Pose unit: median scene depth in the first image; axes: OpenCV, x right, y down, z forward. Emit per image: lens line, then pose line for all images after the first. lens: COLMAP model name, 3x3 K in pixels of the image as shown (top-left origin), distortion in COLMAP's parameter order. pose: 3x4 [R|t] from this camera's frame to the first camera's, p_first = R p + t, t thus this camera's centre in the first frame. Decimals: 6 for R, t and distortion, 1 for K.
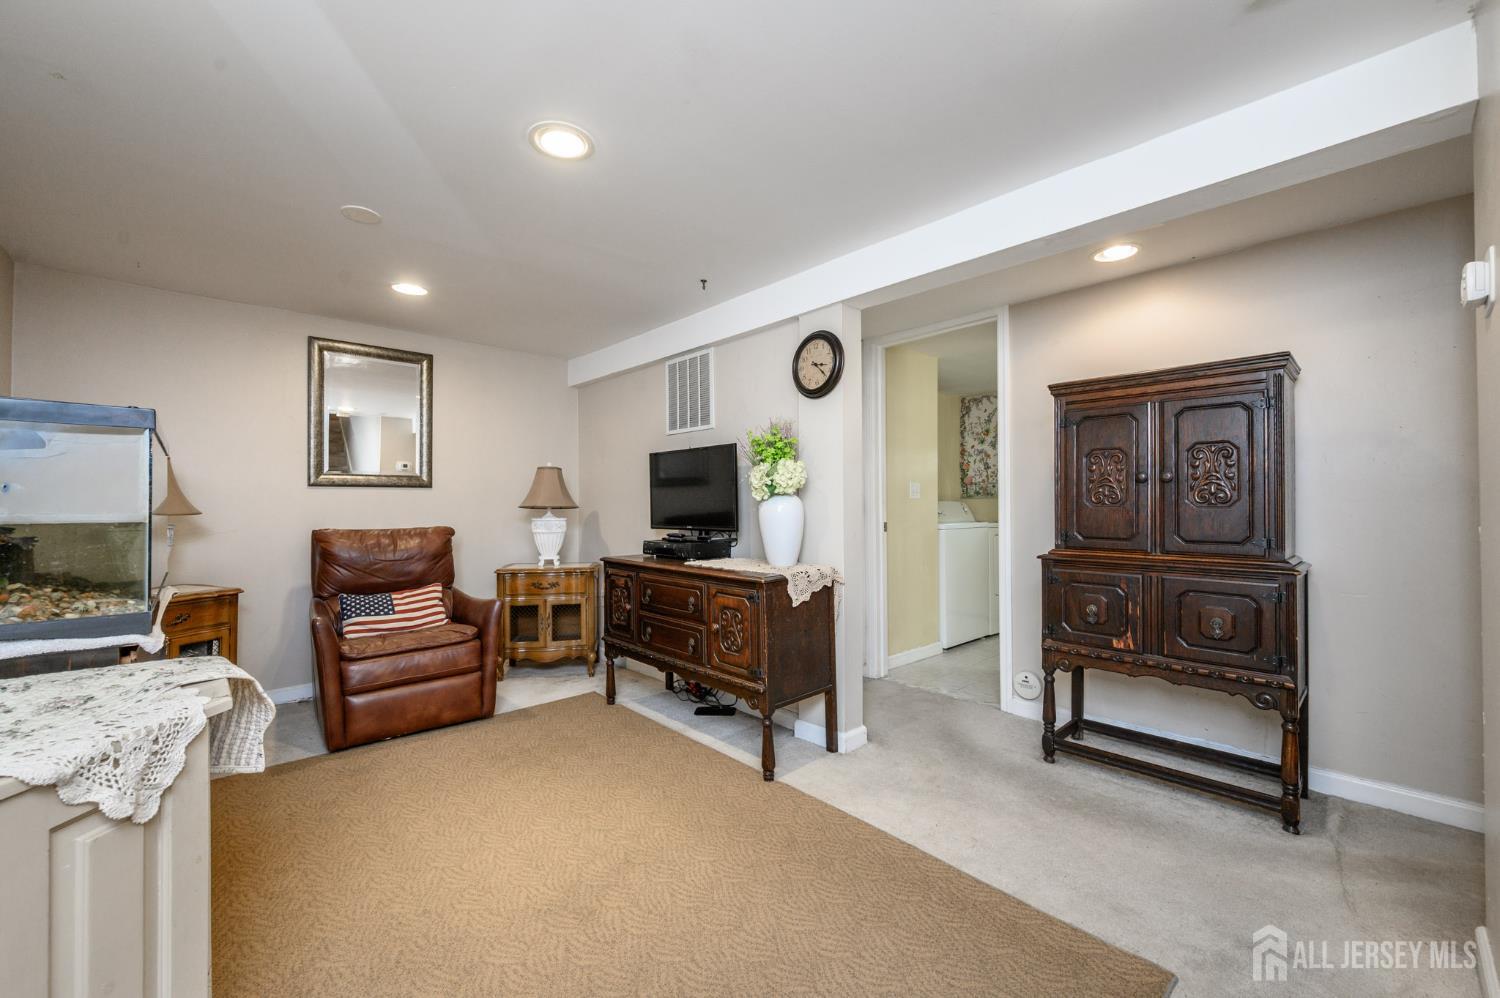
lens RADIAL K [[590.2, 0, 752.4], [0, 590.2, 506.6], [0, 0, 1]] dist [0.001026, 0.000594]
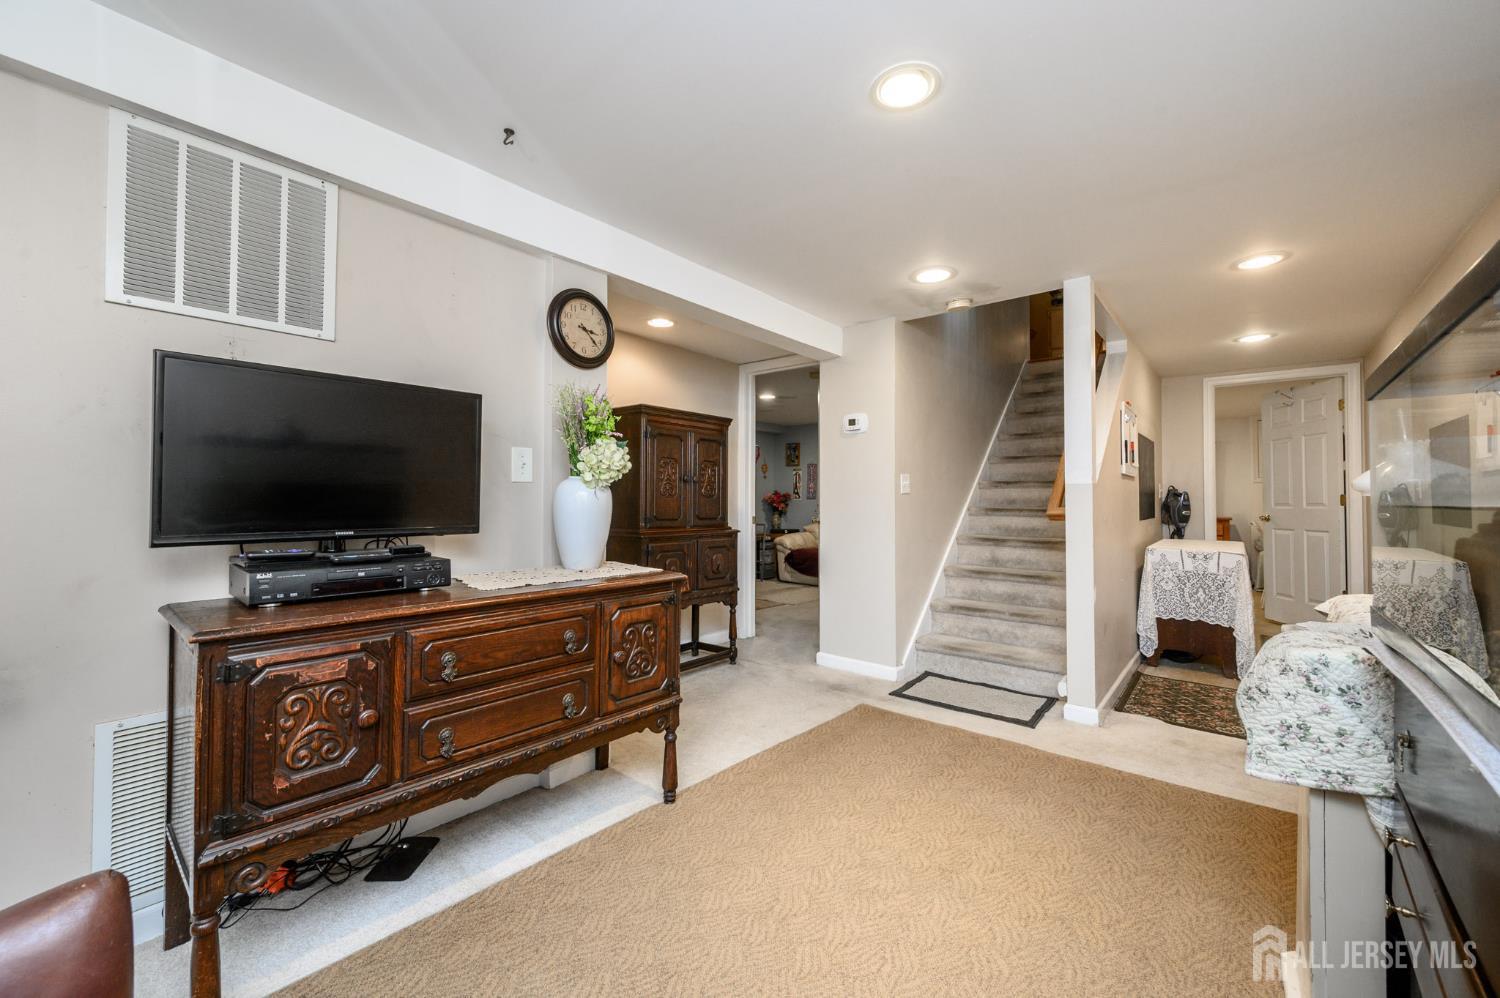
lens RADIAL K [[590.2, 0, 743.0], [0, 590.2, 493.1], [0, 0, 1]] dist [0.001026, 0.000594]
pose [[-0.103299, 0.014502, 0.994545, -0.746493], [-0.000797, 0.999892, -0.014663, 0.009601], [-0.994650, -0.002308, -0.103277, 0.838396]]
